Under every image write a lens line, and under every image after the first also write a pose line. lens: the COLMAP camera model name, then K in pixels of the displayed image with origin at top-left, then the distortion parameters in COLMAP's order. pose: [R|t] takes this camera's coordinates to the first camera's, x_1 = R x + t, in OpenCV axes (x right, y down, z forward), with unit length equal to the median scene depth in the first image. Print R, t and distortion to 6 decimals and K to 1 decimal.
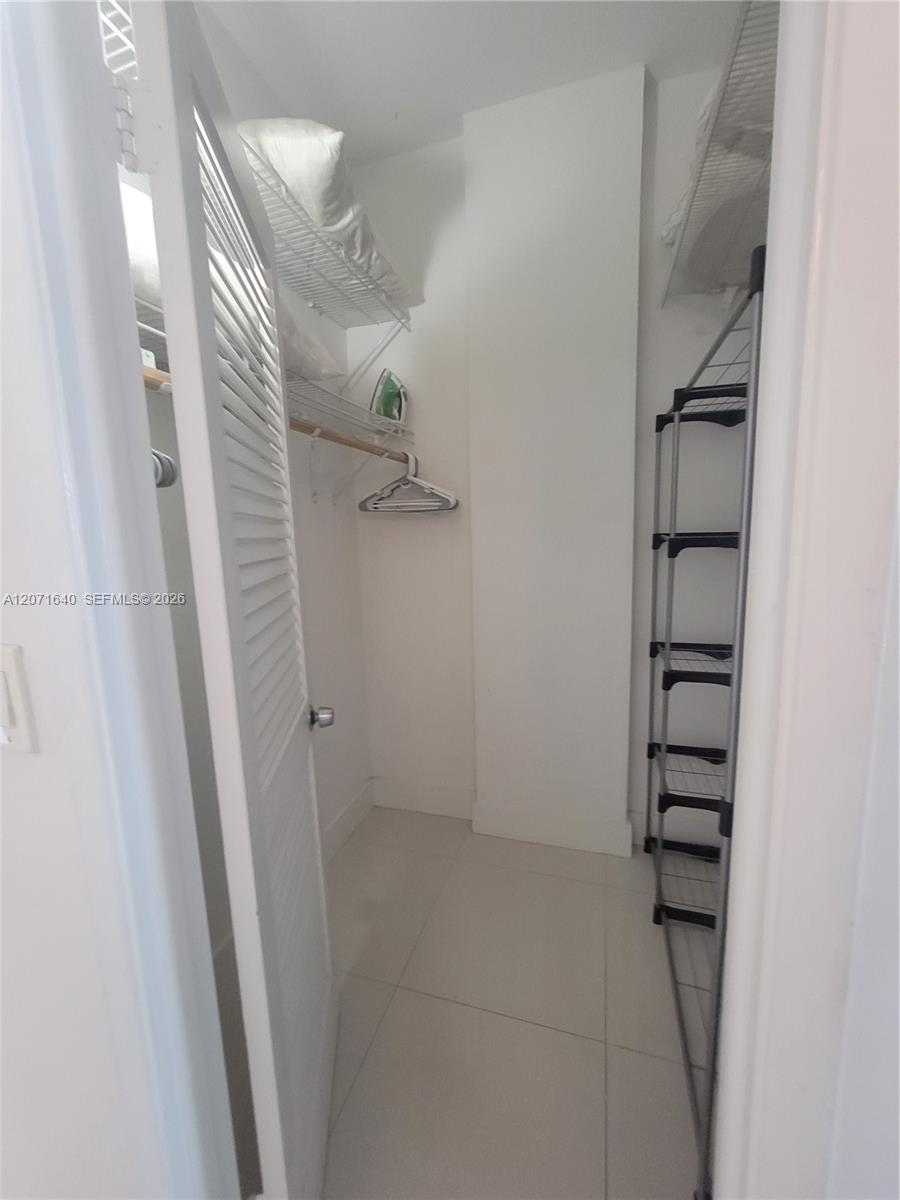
lens RADIAL K [[493.5, 0, 448.3], [0, 493.5, 603.9], [0, 0, 1]] dist [-0.007806, 0.000964]
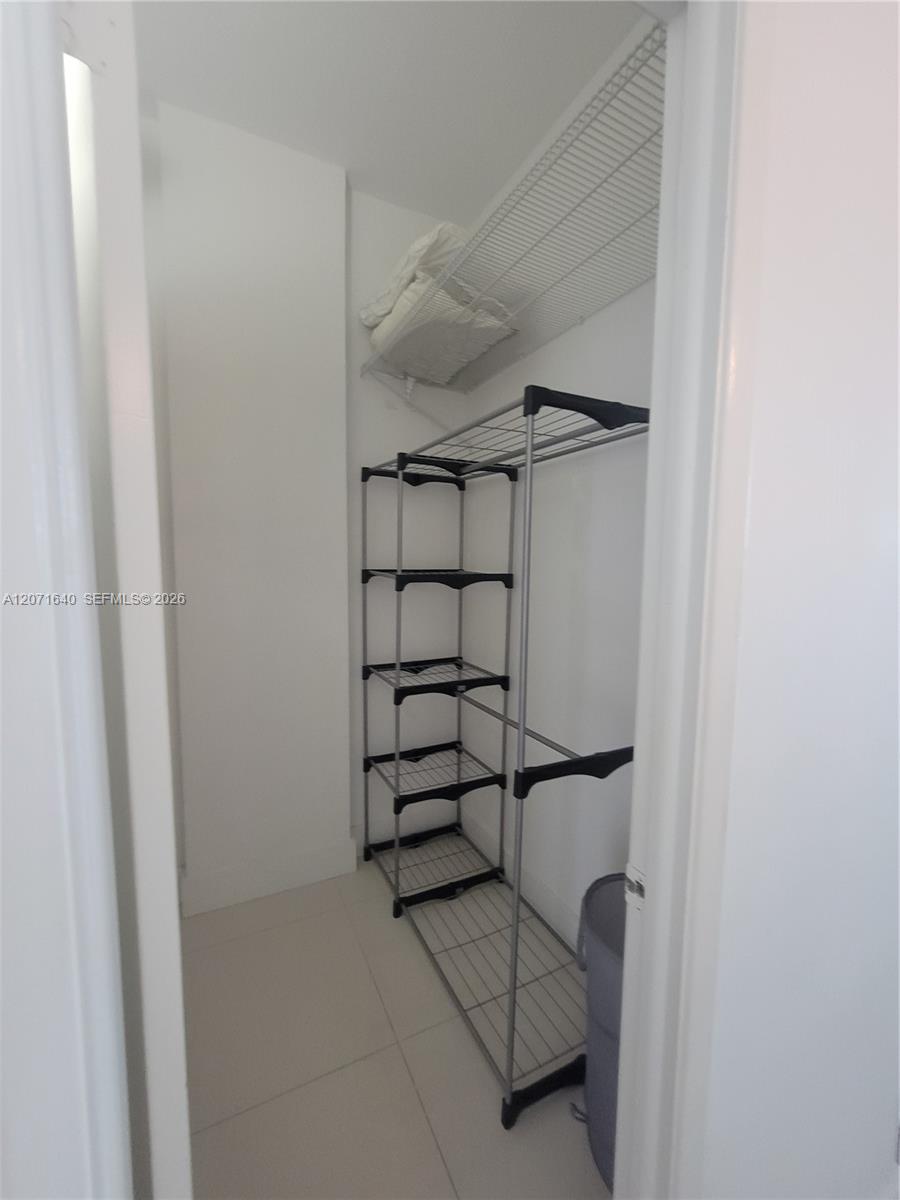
lens RADIAL K [[493.5, 0, 445.5], [0, 493.5, 602.1], [0, 0, 1]] dist [-0.007806, 0.000964]
pose [[0.728772, -0.025872, 0.684268, -0.264979], [0.071936, 0.996649, -0.038932, -0.011881], [-0.680968, 0.077597, 0.728191, 0.062125]]
